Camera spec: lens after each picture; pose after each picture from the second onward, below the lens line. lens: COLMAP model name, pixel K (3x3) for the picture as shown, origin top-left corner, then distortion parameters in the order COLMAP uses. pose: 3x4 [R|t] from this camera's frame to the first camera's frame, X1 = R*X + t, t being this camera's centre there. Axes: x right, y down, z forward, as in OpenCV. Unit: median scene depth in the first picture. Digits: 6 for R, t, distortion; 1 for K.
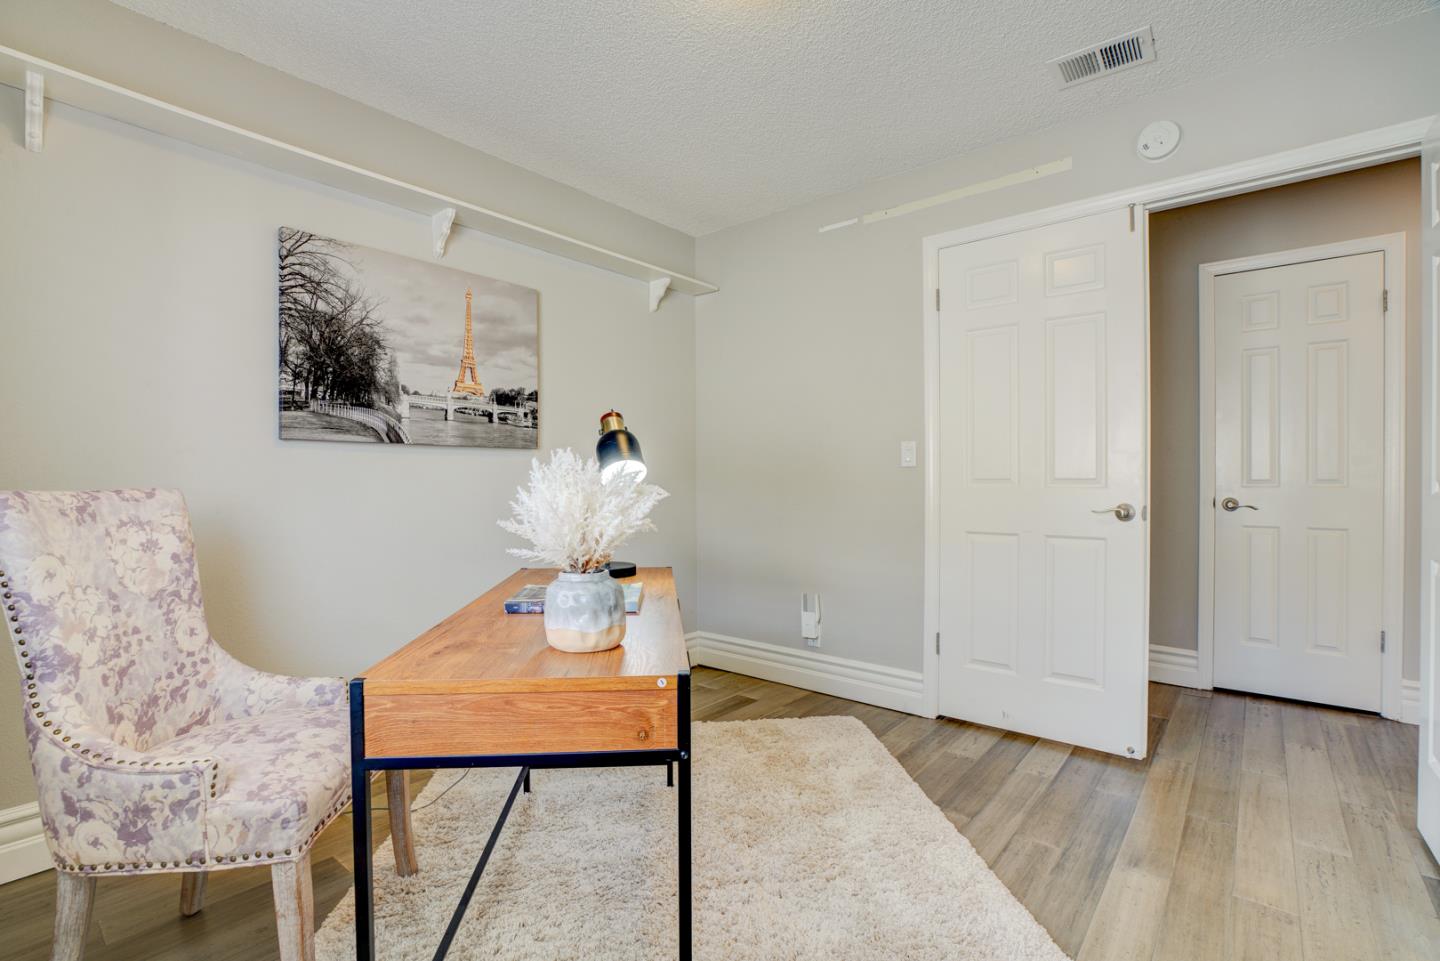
lens RADIAL K [[661.2, 0, 720.5], [0, 661.2, 484.0], [0, 0, 1]] dist [-0.032773, 0.006271]
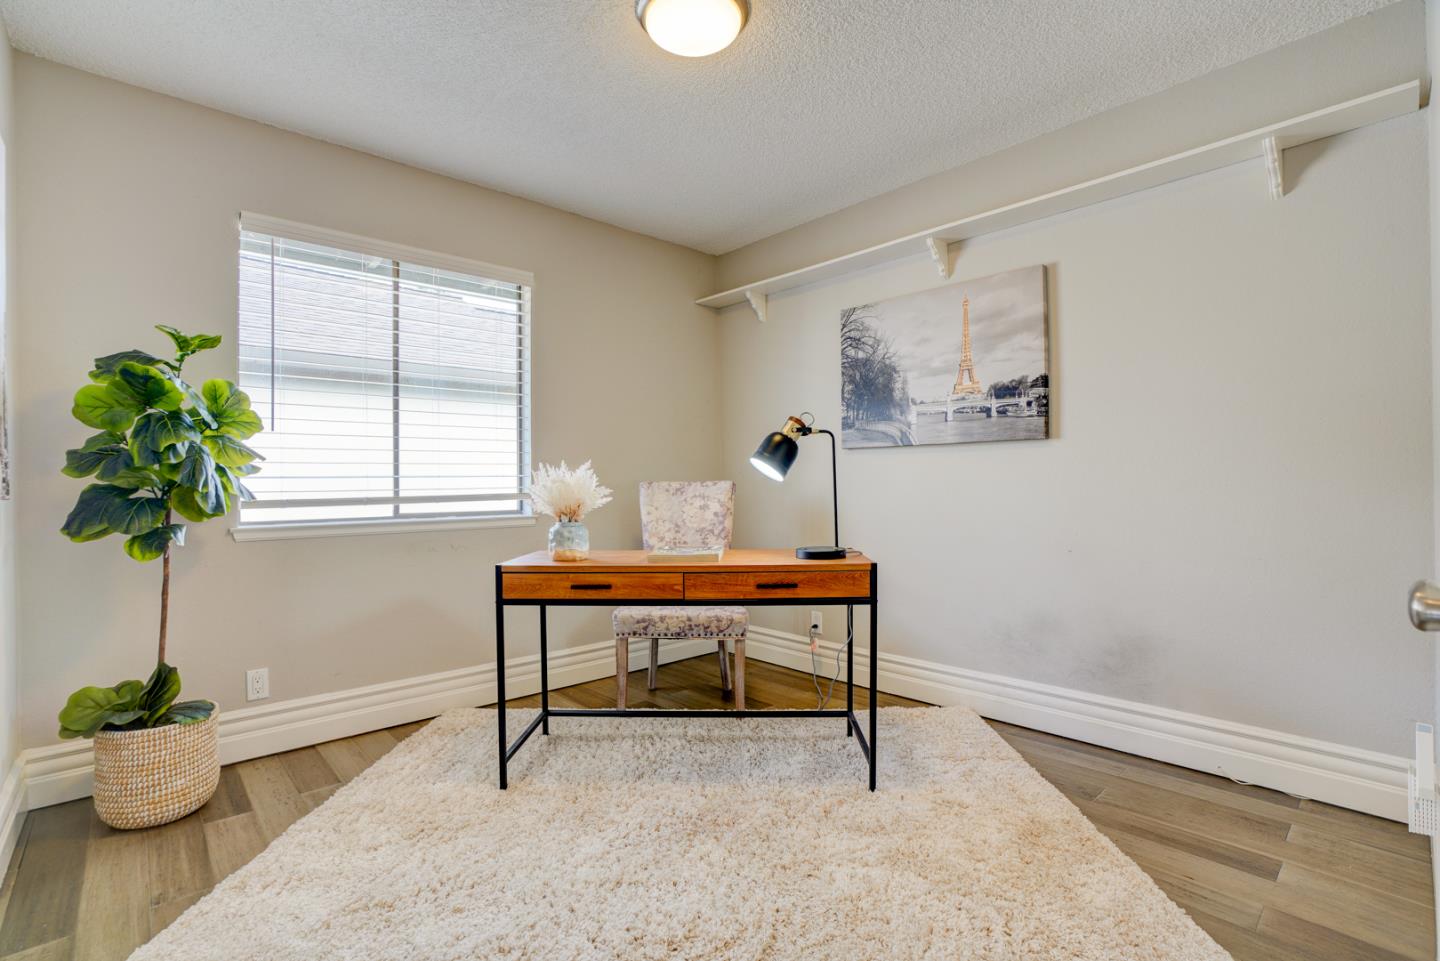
lens RADIAL K [[661.2, 0, 719.6], [0, 661.2, 479.7], [0, 0, 1]] dist [-0.032773, 0.006271]
pose [[-0.110212, -0.001735, -0.993907, 0.768582], [0.001522, 0.999997, -0.001915, 0.004604], [0.993907, -0.001724, -0.110209, 0.755046]]
